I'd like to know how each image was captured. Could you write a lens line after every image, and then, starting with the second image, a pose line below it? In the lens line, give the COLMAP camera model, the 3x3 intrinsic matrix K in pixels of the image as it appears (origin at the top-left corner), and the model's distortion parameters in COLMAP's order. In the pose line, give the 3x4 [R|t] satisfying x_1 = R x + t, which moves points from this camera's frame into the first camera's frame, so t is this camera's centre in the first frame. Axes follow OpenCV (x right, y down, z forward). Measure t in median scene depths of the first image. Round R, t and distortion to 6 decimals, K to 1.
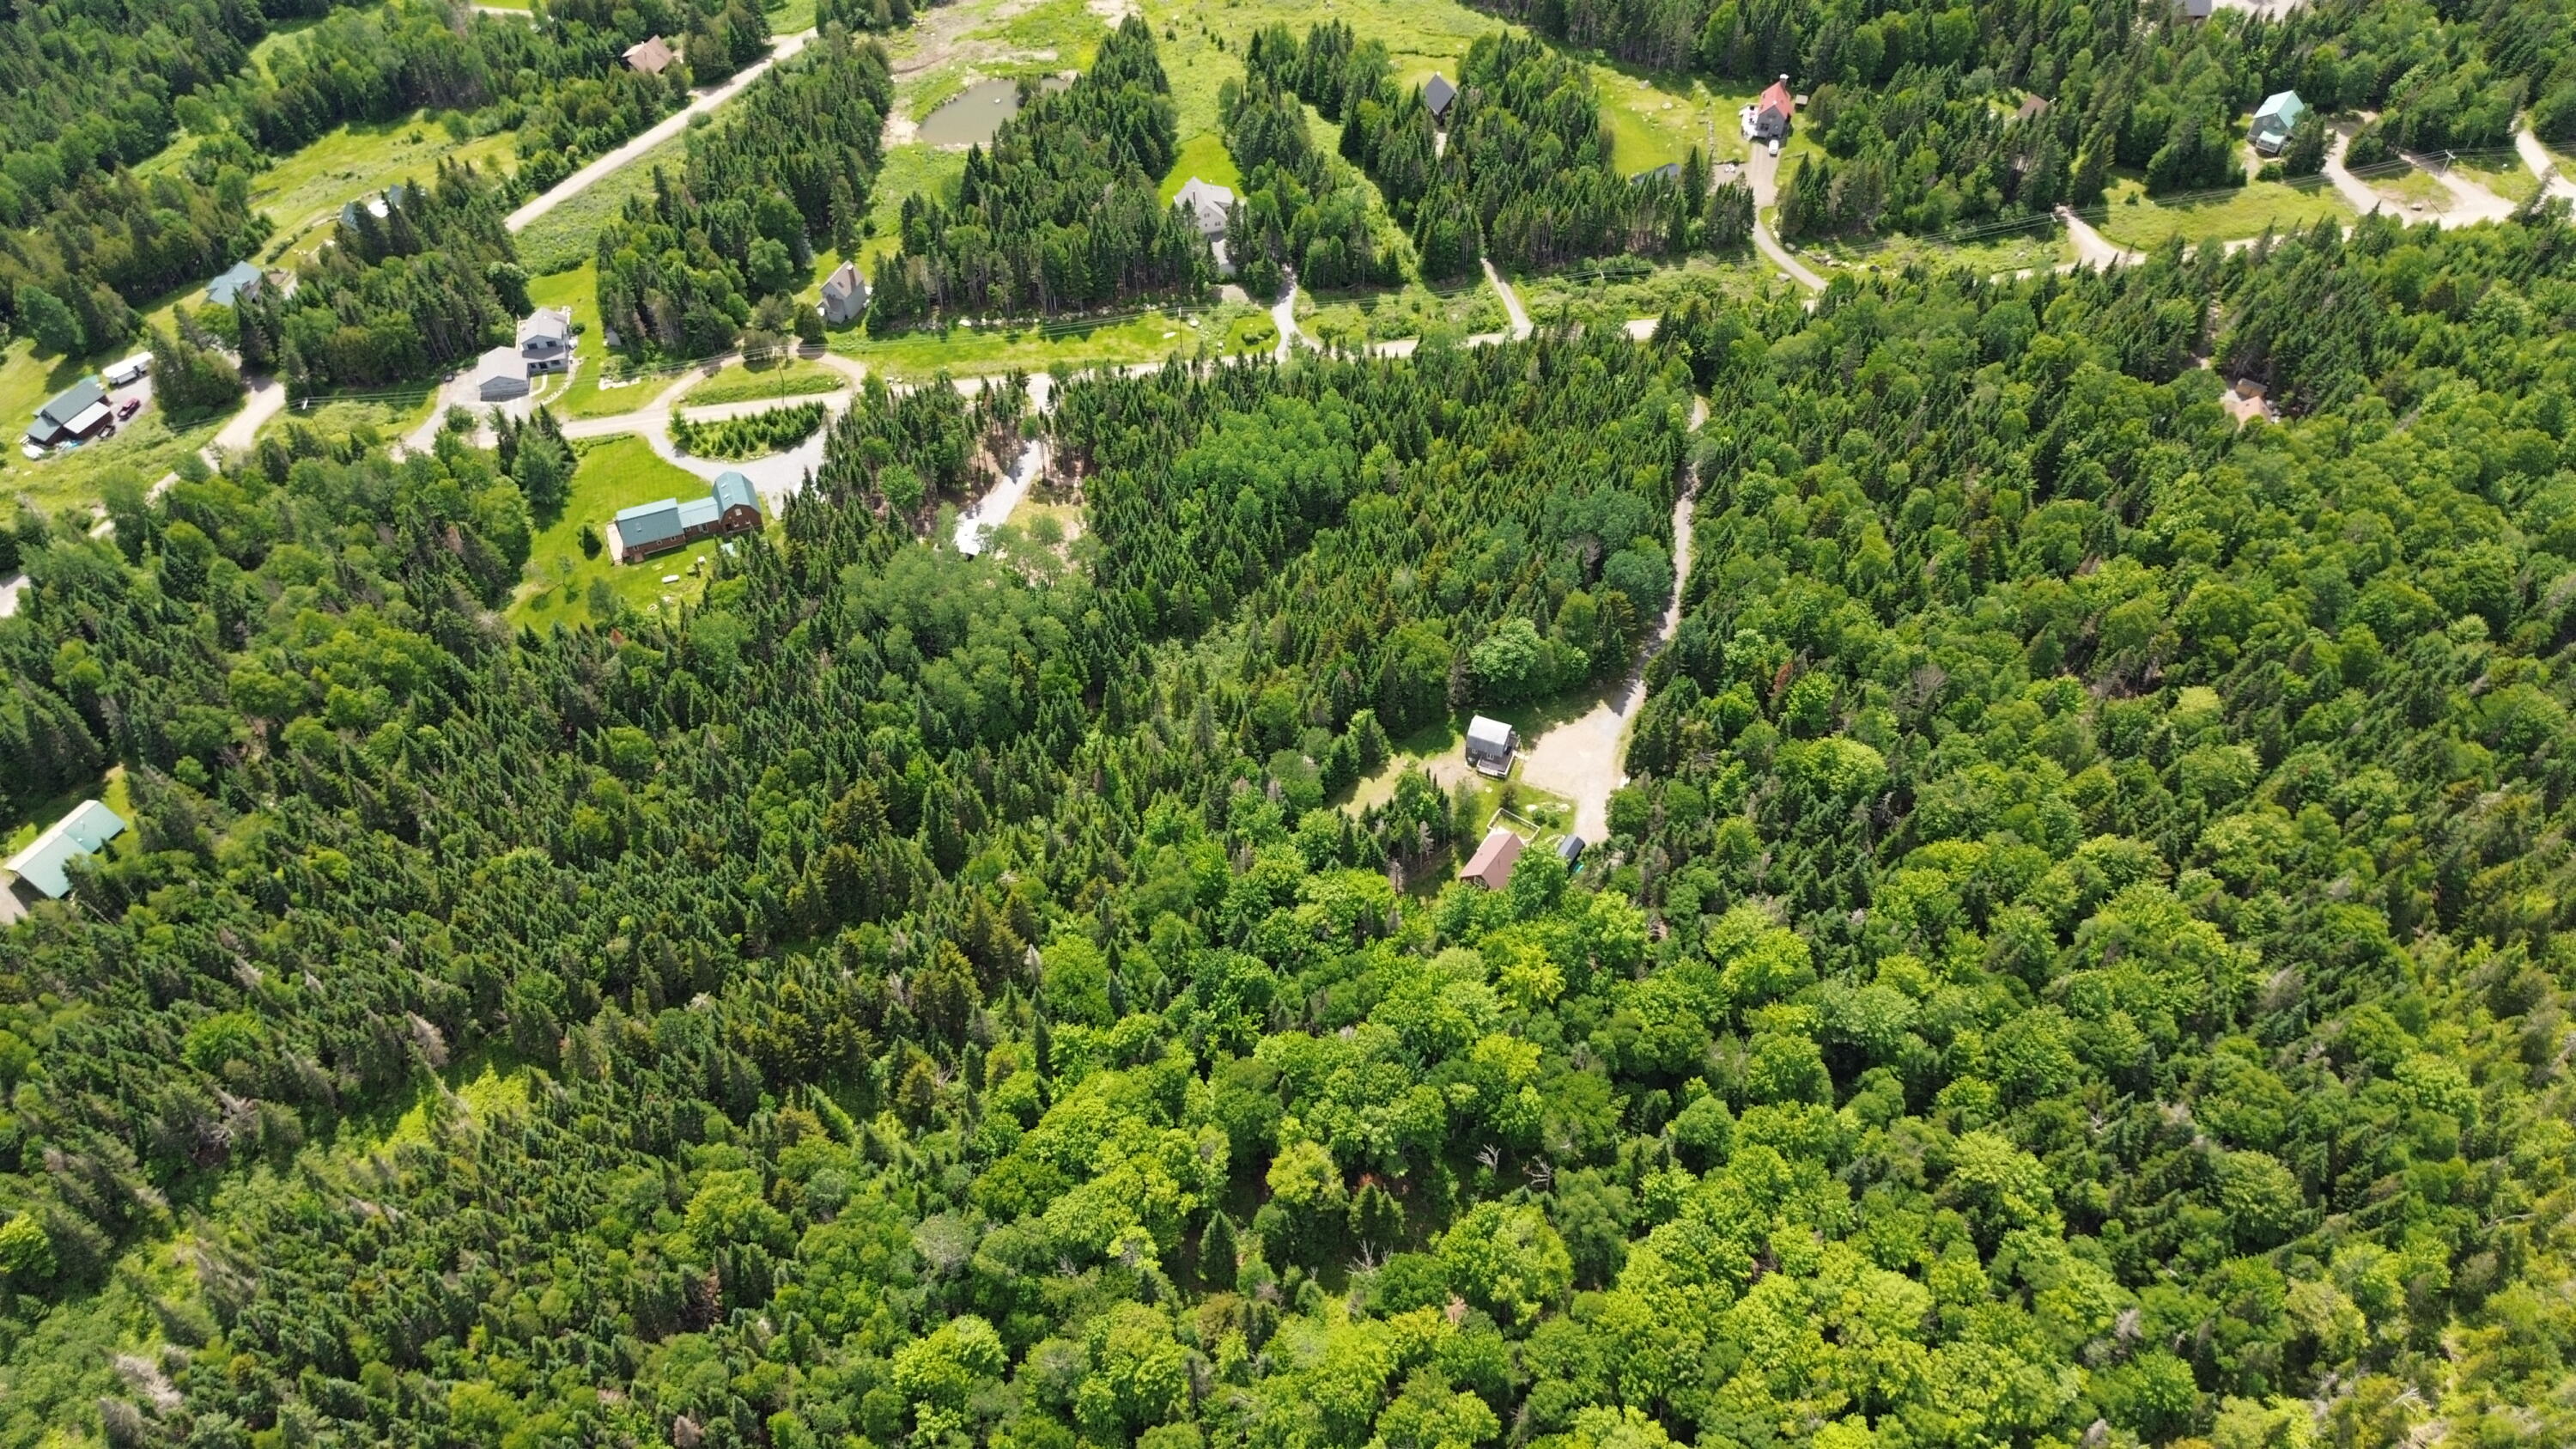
lens RADIAL K [[1888.1, 0, 1288.0], [0, 1888.1, 724.5], [0, 0, 1]] dist [0.062634, -0.072543]
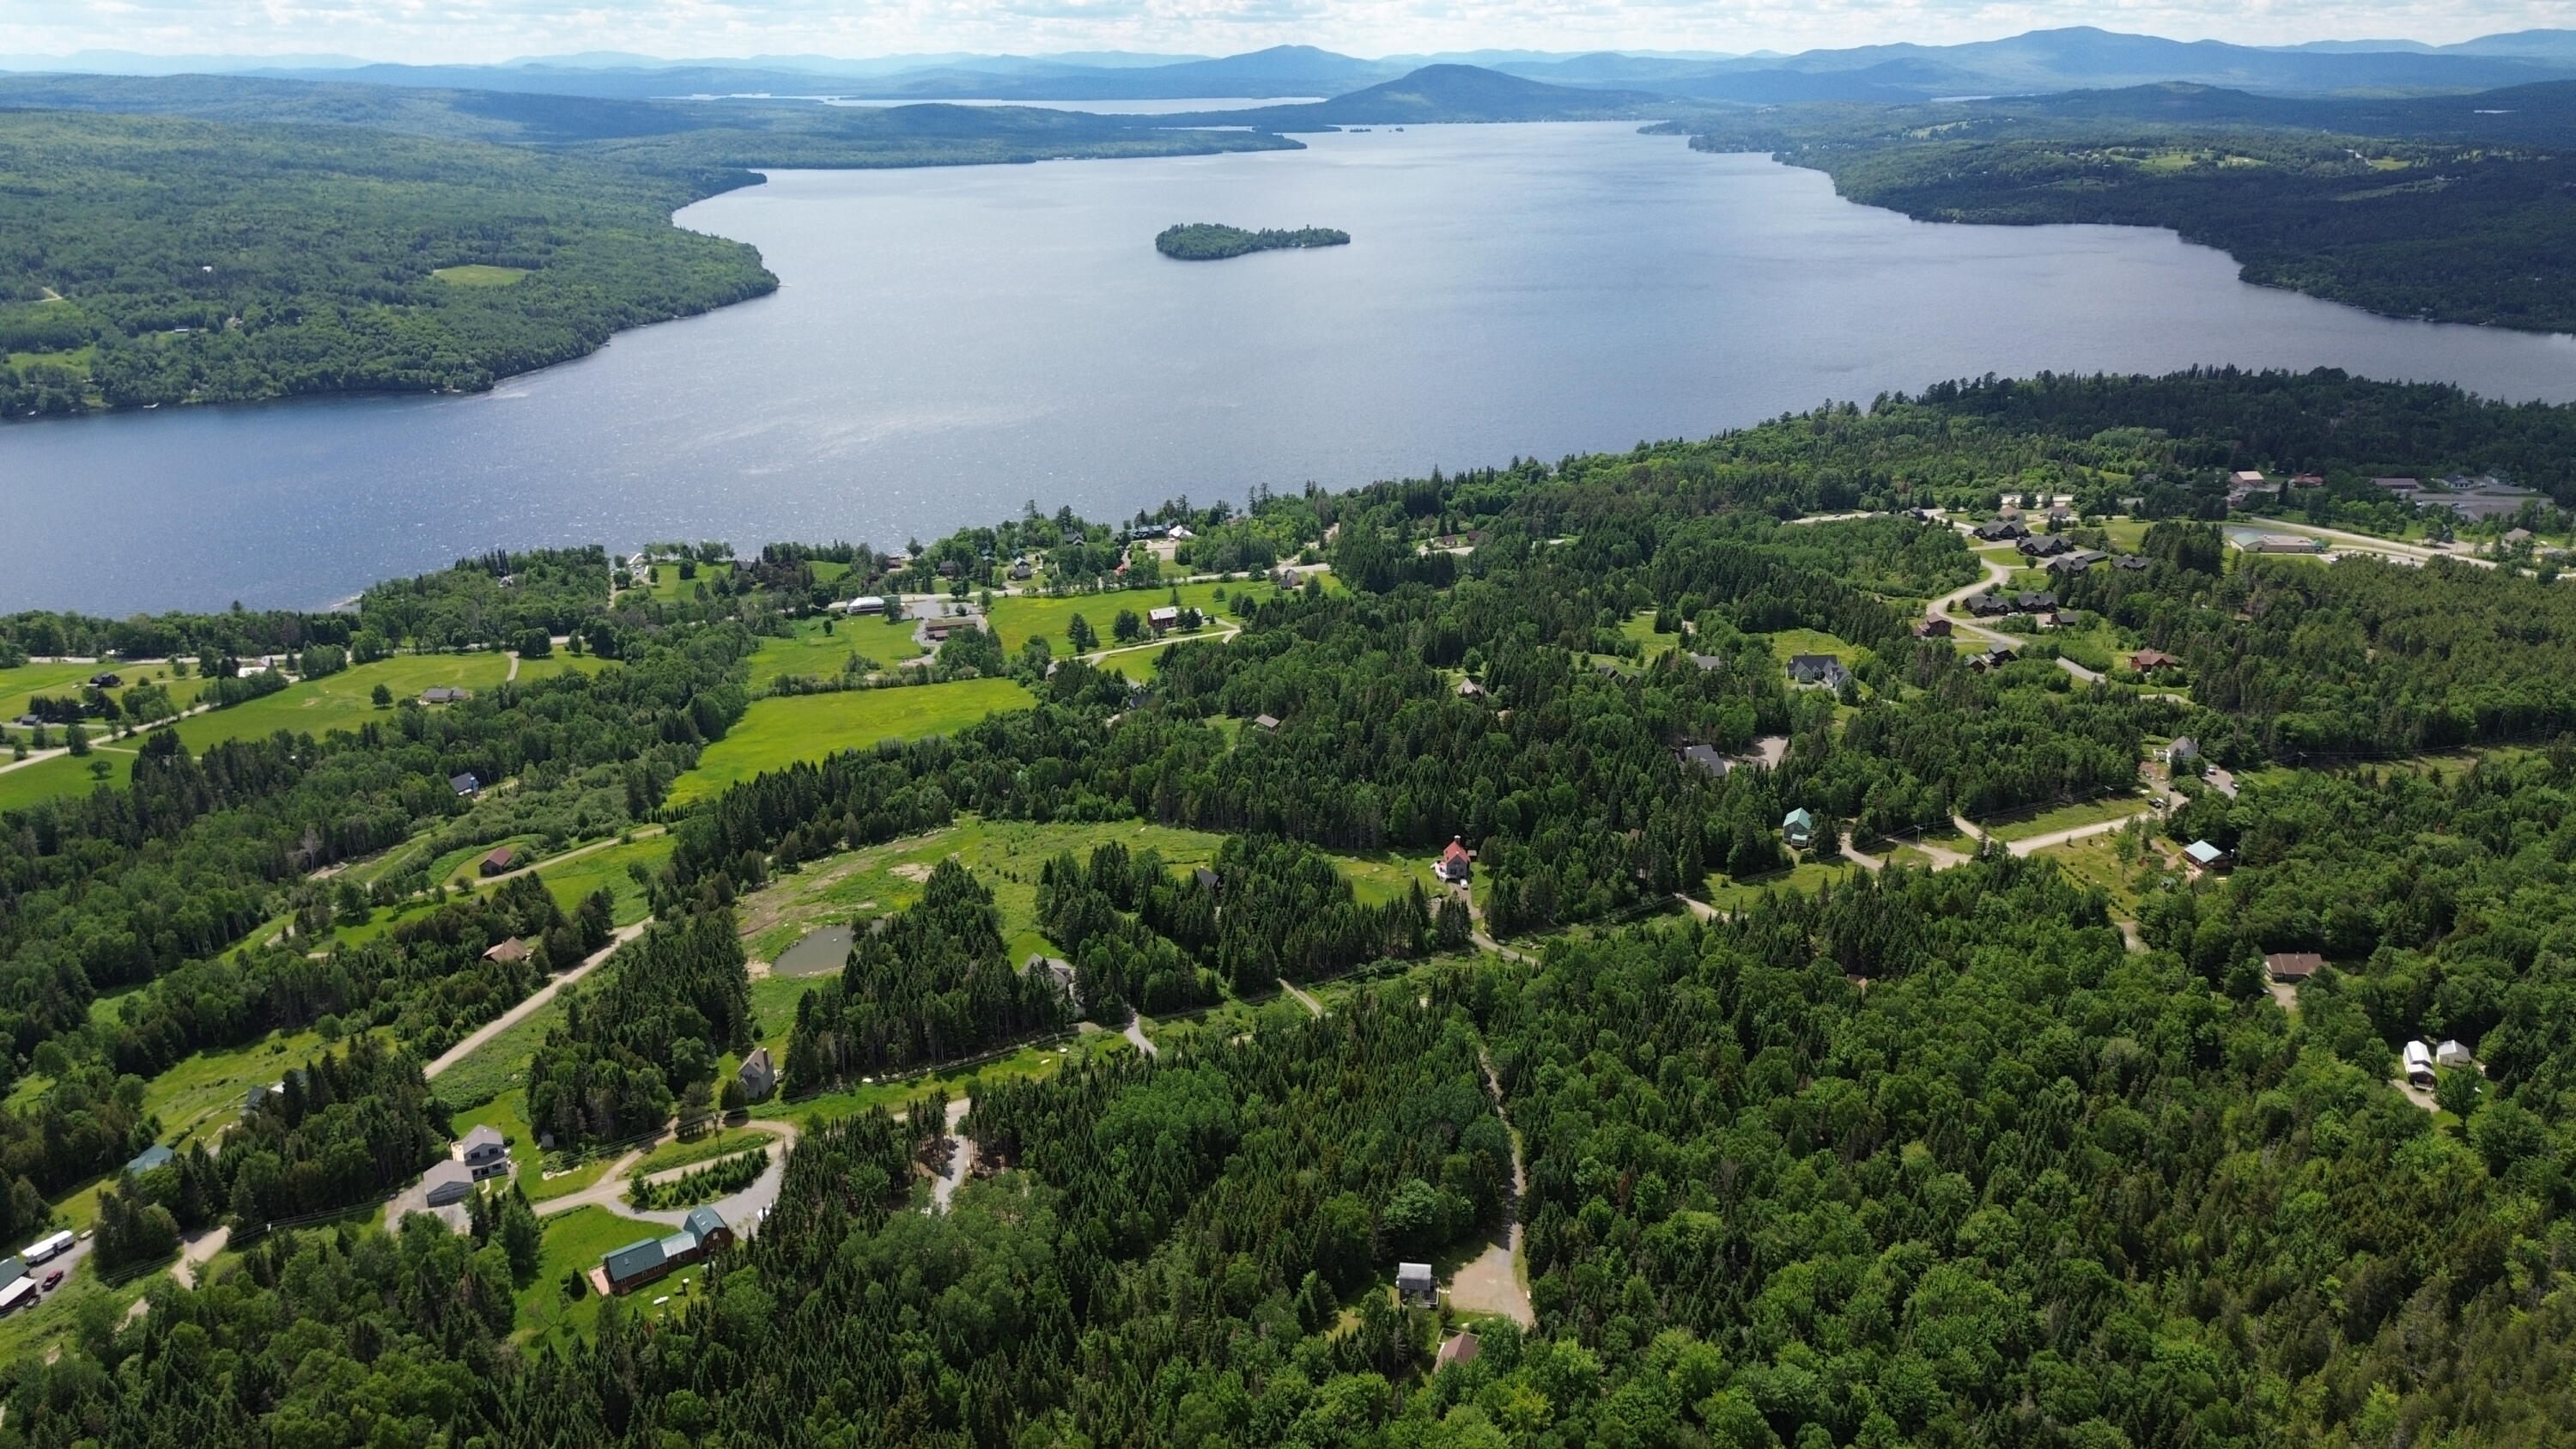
lens RADIAL K [[1888.1, 0, 1288.0], [0, 1888.1, 724.5], [0, 0, 1]] dist [0.062634, -0.072543]
pose [[0.963291, -0.089982, 0.252928, -0.198487], [0.202496, 0.862101, -0.464517, 0.200229], [-0.176252, 0.498683, 0.848676, -0.159198]]
